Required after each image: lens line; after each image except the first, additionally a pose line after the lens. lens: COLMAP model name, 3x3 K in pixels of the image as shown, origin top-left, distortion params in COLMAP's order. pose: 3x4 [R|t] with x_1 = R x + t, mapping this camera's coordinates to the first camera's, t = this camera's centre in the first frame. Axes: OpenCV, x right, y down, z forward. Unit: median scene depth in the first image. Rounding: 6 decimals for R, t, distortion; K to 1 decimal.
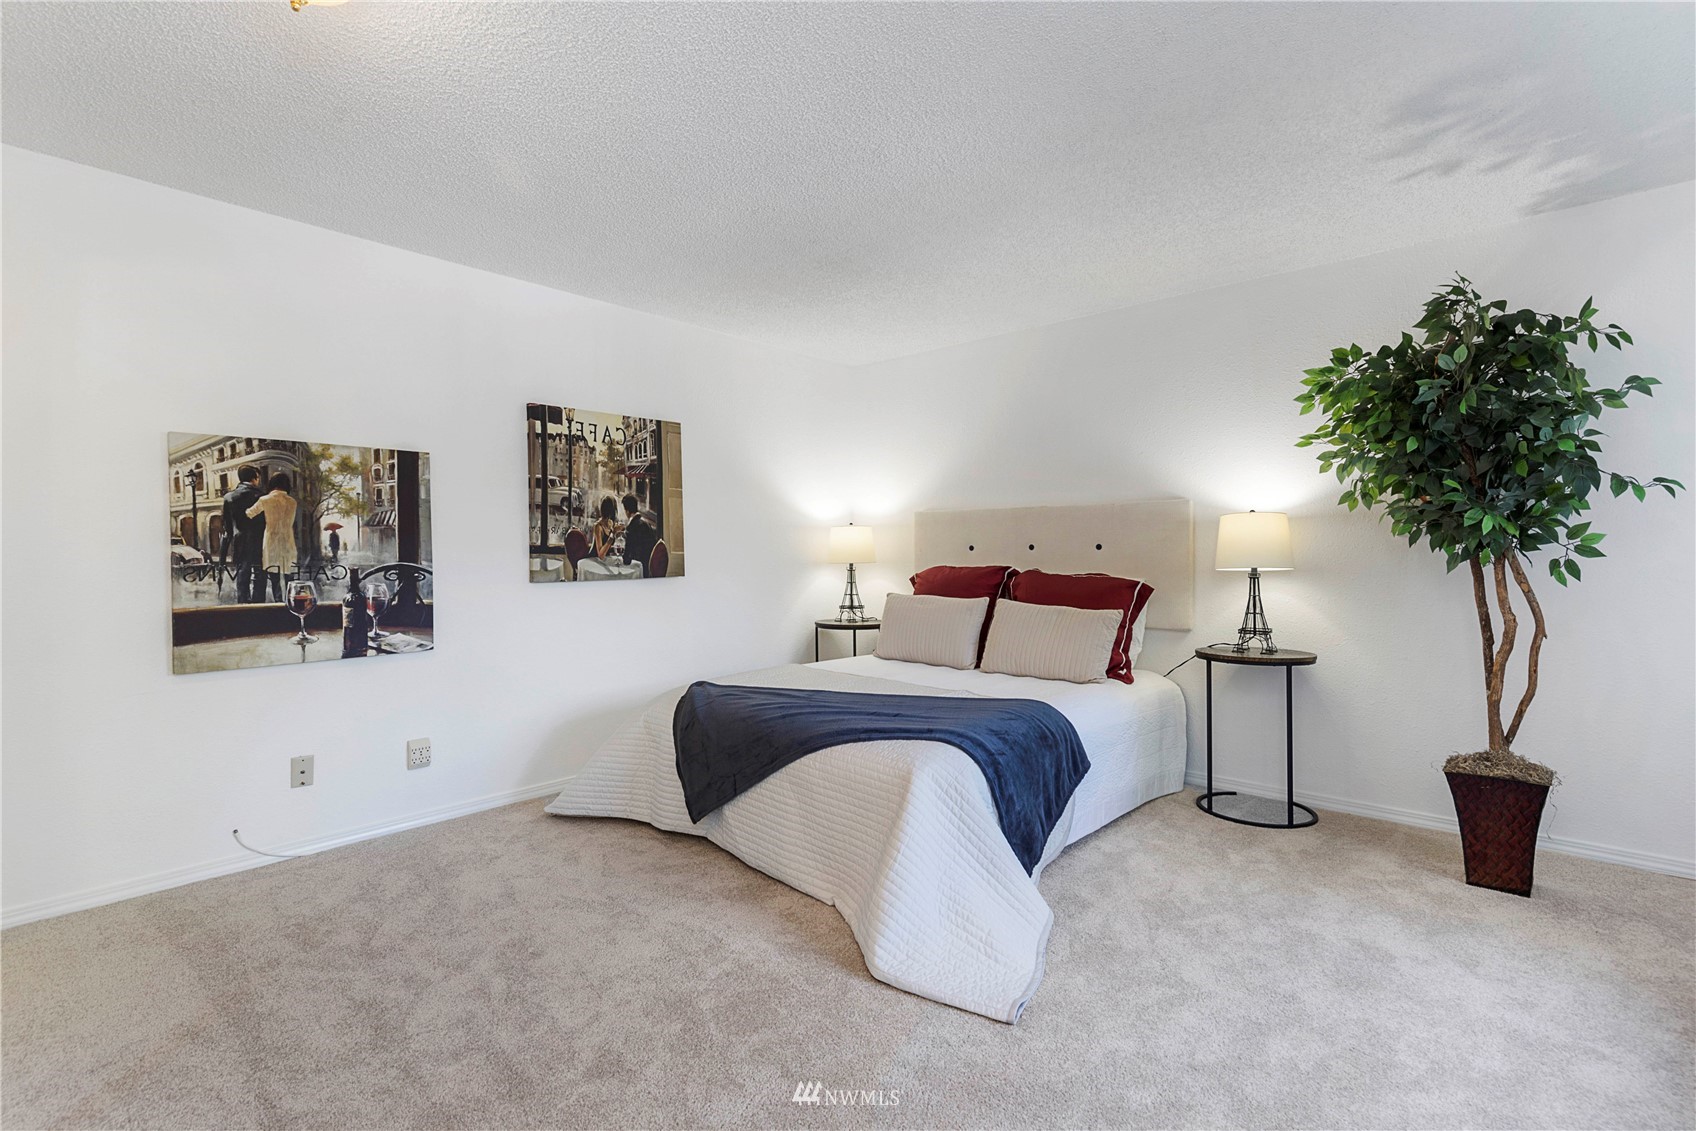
lens RADIAL K [[774.3, 0, 845.0], [0, 774.3, 564.1], [0, 0, 1]] dist [0.021040, -0.000208]
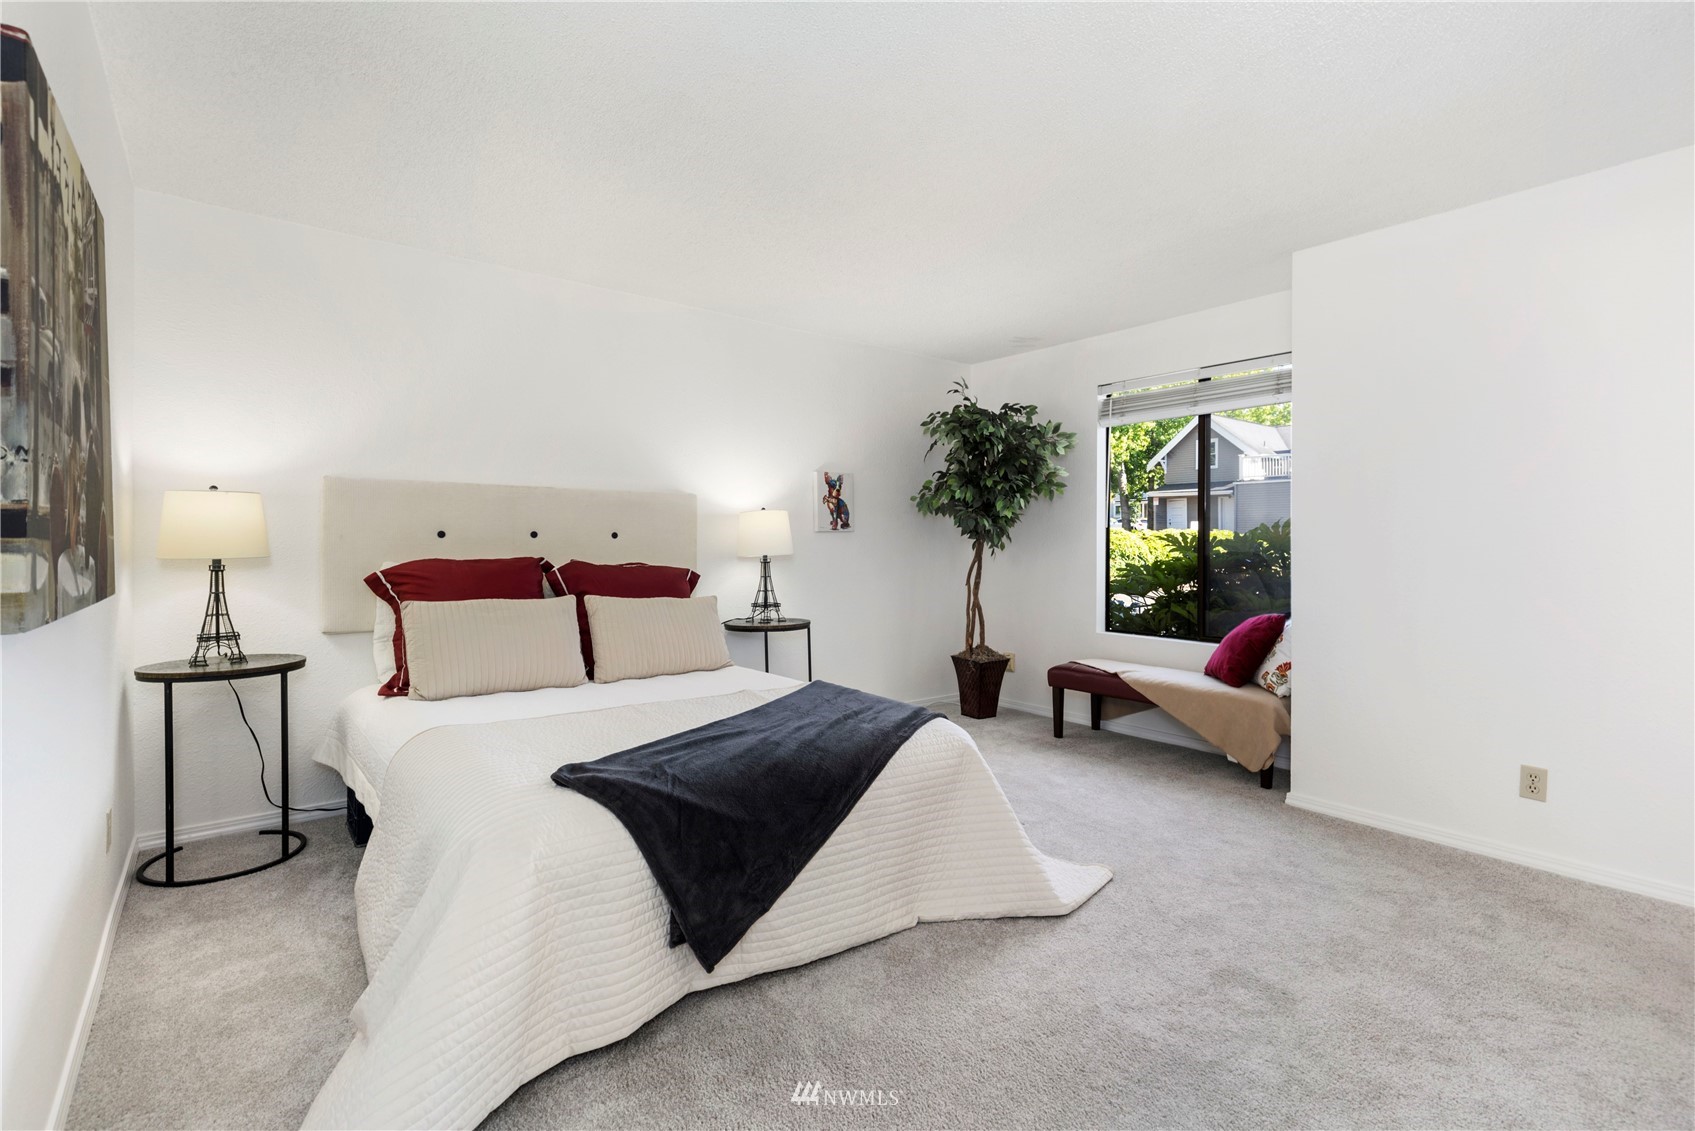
lens RADIAL K [[773.9, 0, 842.8], [0, 773.9, 550.5], [0, 0, 1]] dist [0.021040, -0.000208]
pose [[0.150906, -0.001933, 0.988546, -0.698188], [0.010479, 0.999945, 0.000355, -0.002261], [-0.988493, 0.010305, 0.150918, 0.700899]]
